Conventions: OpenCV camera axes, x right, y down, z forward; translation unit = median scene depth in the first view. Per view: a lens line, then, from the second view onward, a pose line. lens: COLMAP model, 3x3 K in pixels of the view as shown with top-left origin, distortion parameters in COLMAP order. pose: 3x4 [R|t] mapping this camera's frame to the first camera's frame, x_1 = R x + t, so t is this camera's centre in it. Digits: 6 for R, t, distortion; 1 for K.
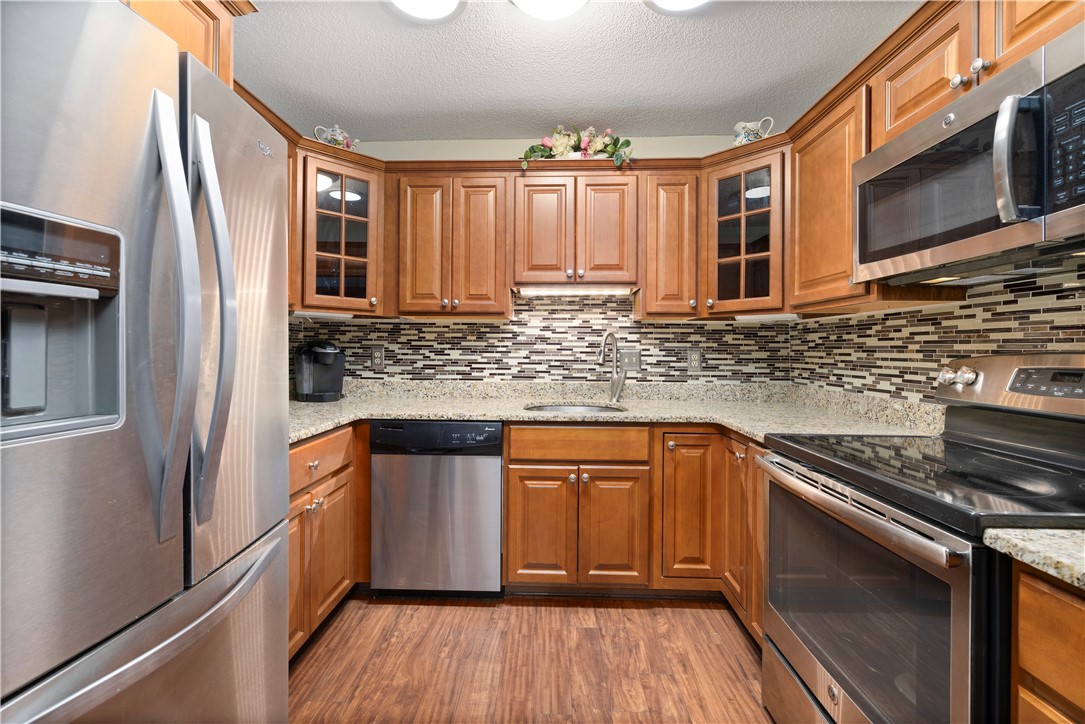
lens RADIAL K [[466.2, 0, 532.0], [0, 466.2, 353.6], [0, 0, 1]] dist [-0.000545, -0.000271]
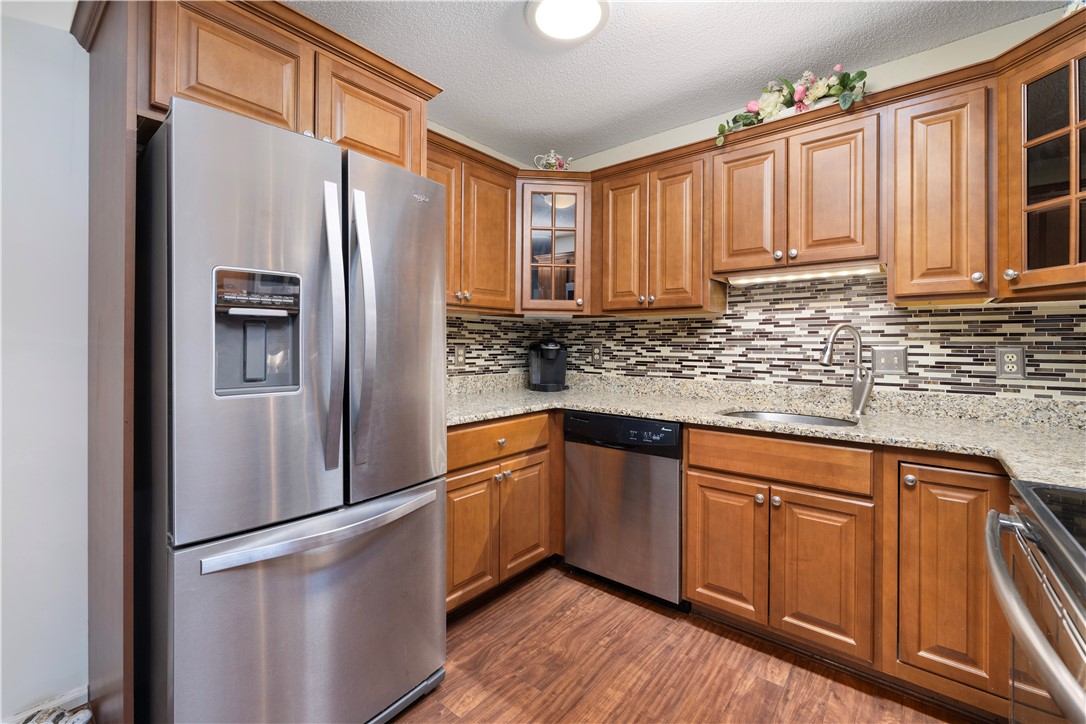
lens RADIAL K [[466.6, 0, 527.3], [0, 466.6, 346.8], [0, 0, 1]] dist [-0.000545, -0.000271]
pose [[0.785992, 0.000862, -0.618236, 0.267438], [-0.005411, 0.999970, -0.005484, -0.000684], [0.618213, 0.007656, 0.785973, 0.070836]]
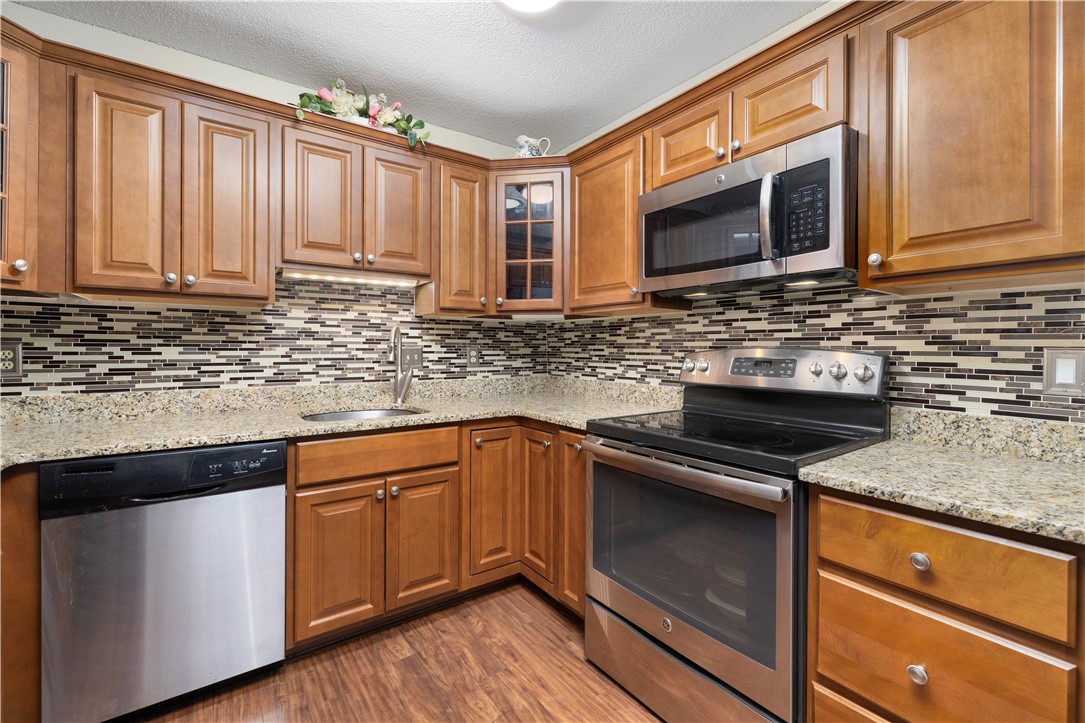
lens RADIAL K [[466.2, 0, 537.2], [0, 466.2, 353.1], [0, 0, 1]] dist [-0.000545, -0.000271]
pose [[0.788300, -0.009759, 0.615213, -0.205712], [0.005941, 0.999948, 0.008250, -0.000851], [-0.615262, -0.002848, 0.788317, 0.131545]]
